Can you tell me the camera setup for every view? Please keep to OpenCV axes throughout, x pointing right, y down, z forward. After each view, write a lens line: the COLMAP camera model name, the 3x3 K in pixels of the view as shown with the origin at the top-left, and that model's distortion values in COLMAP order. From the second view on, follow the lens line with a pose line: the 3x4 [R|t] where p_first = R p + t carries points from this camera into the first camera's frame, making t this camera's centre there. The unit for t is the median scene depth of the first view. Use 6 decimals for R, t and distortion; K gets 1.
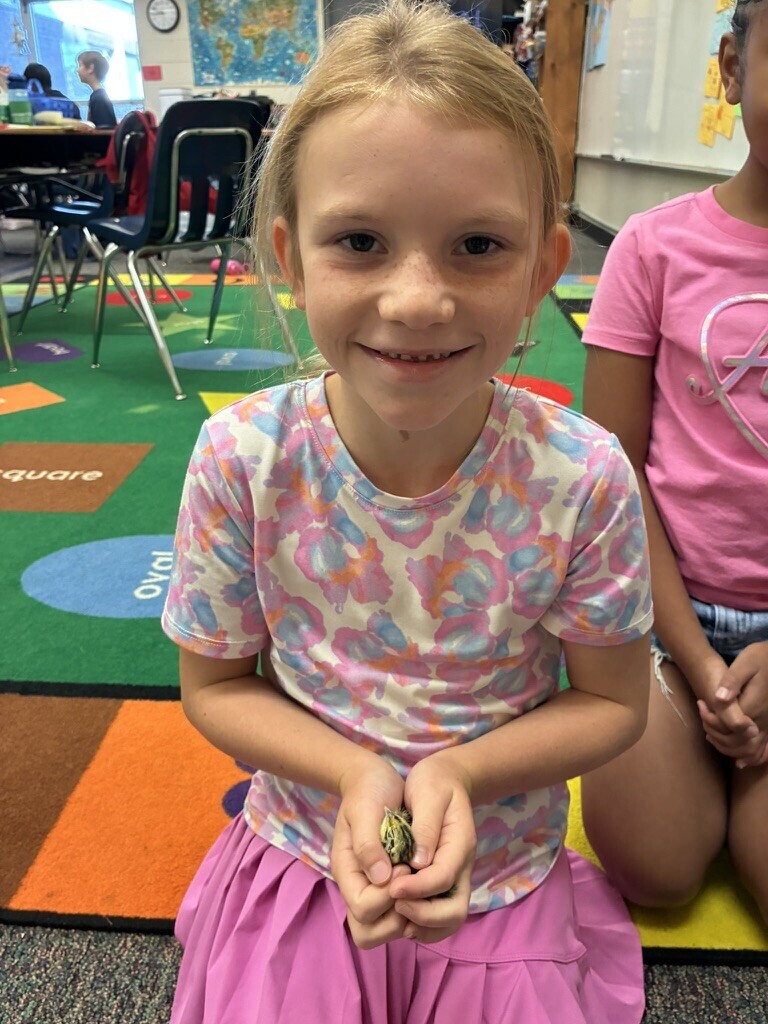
lens RADIAL K [[773.4, 0, 381.1], [0, 773.4, 508.4], [0, 0, 1]] dist [0.048034, -0.070056]
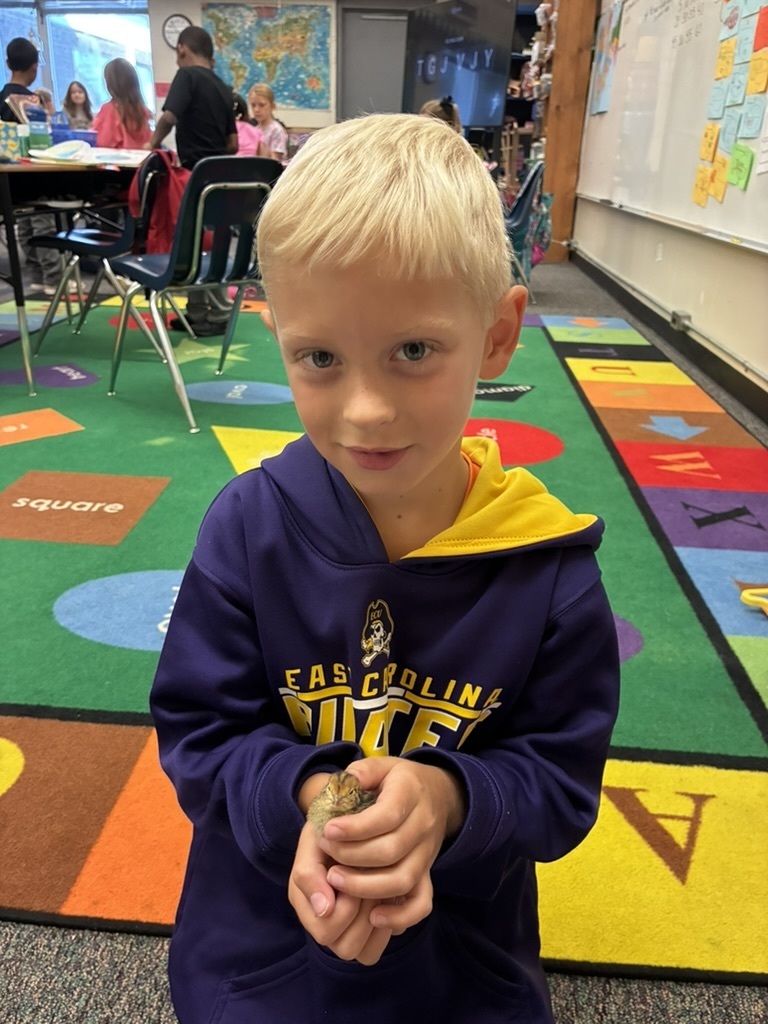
lens RADIAL K [[773.4, 0, 384.6], [0, 773.4, 512.3], [0, 0, 1]] dist [0.048034, -0.070056]
pose [[0.998994, 0.041041, 0.018074, -0.013141], [-0.040824, 0.999092, -0.012219, -0.027342], [-0.018559, 0.011469, 0.999762, -0.054634]]
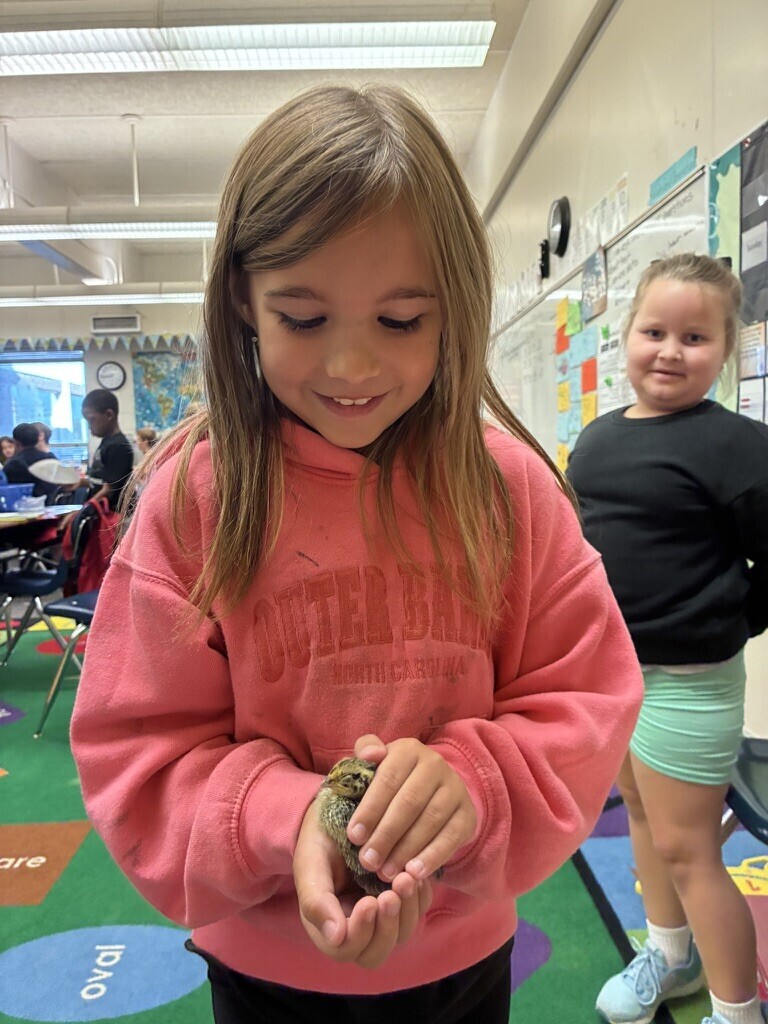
lens RADIAL K [[773.4, 0, 396.6], [0, 773.4, 504.9], [0, 0, 1]] dist [0.048034, -0.070056]
pose [[0.992867, -0.025333, 0.116509, 0.008502], [0.065435, 0.932636, -0.354836, -0.062115], [-0.099671, 0.359929, 0.927640, -0.167143]]
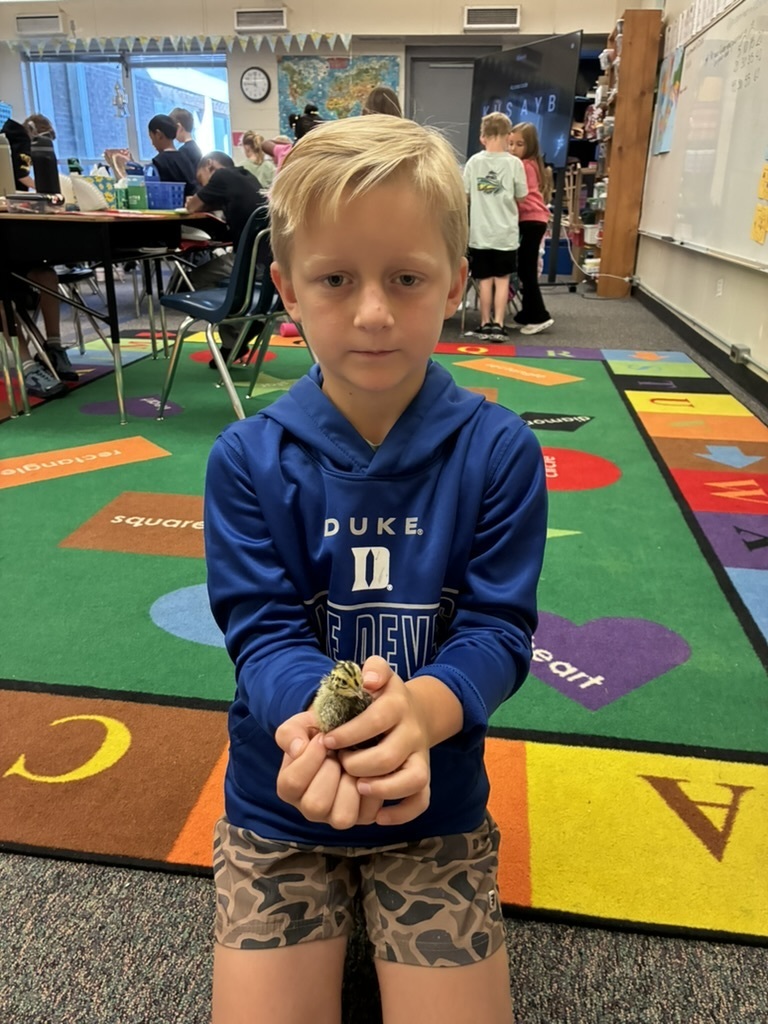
lens RADIAL K [[773.4, 0, 397.7], [0, 773.4, 515.6], [0, 0, 1]] dist [0.048034, -0.070056]
pose [[0.997595, 0.051534, -0.046353, -0.015383], [-0.053755, 0.997399, -0.048021, -0.011669], [0.043757, 0.050397, 0.997770, -0.110045]]
